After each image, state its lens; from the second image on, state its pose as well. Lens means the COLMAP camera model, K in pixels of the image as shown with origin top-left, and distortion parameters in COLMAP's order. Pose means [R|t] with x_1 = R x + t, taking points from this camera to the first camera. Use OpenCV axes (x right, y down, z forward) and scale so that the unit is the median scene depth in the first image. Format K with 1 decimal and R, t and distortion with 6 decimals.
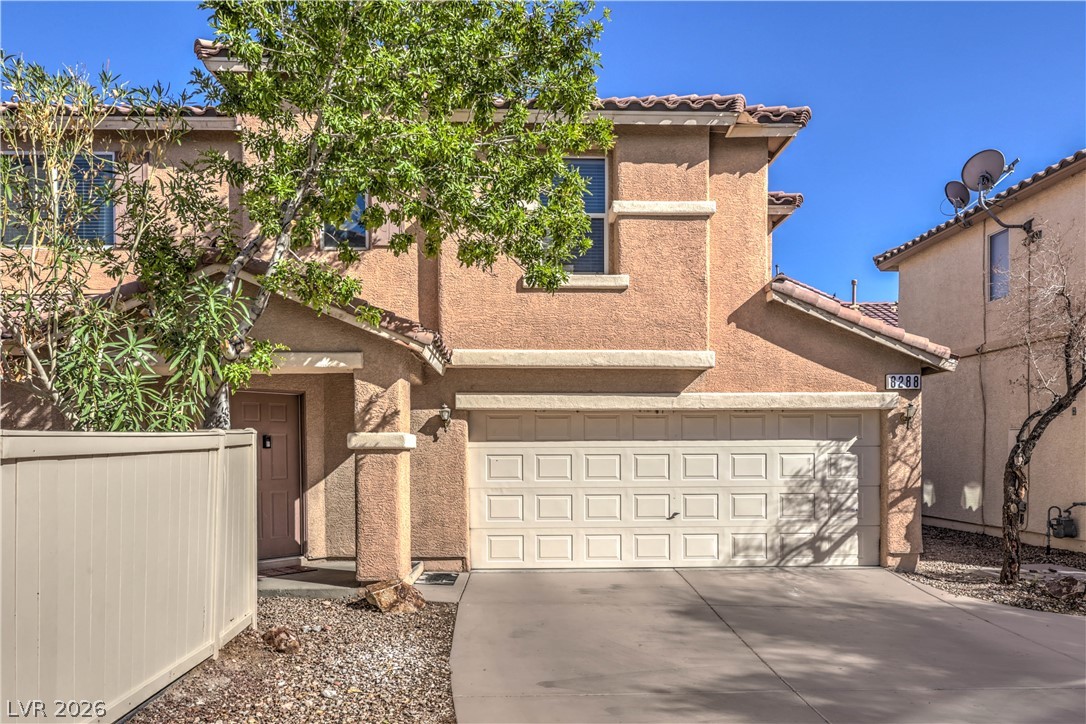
lens RADIAL K [[757.3, 0, 544.5], [0, 757.3, 412.7], [0, 0, 1]] dist [0.006953, 0.003616]
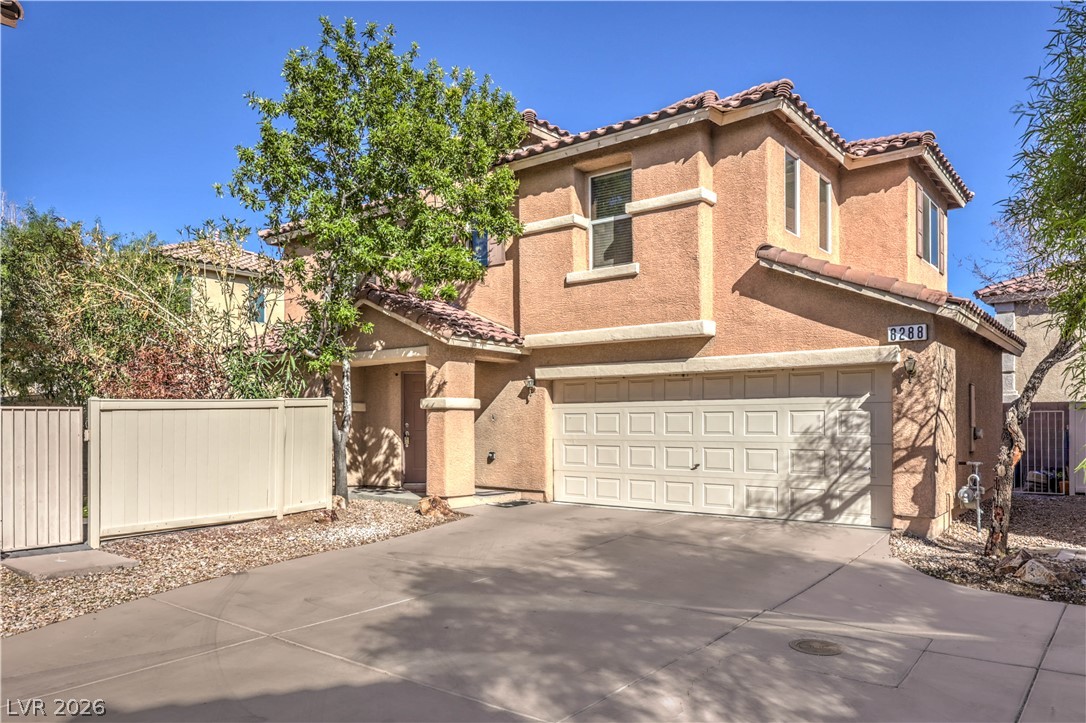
lens RADIAL K [[733.2, 0, 543.0], [0, 733.2, 361.5], [0, 0, 1]] dist [0.004082, -0.000070]
pose [[0.768431, -0.050861, -0.637908, 0.701075], [0.031117, 0.998627, -0.042138, 0.018215], [0.639176, 0.012530, 0.768958, 0.012116]]
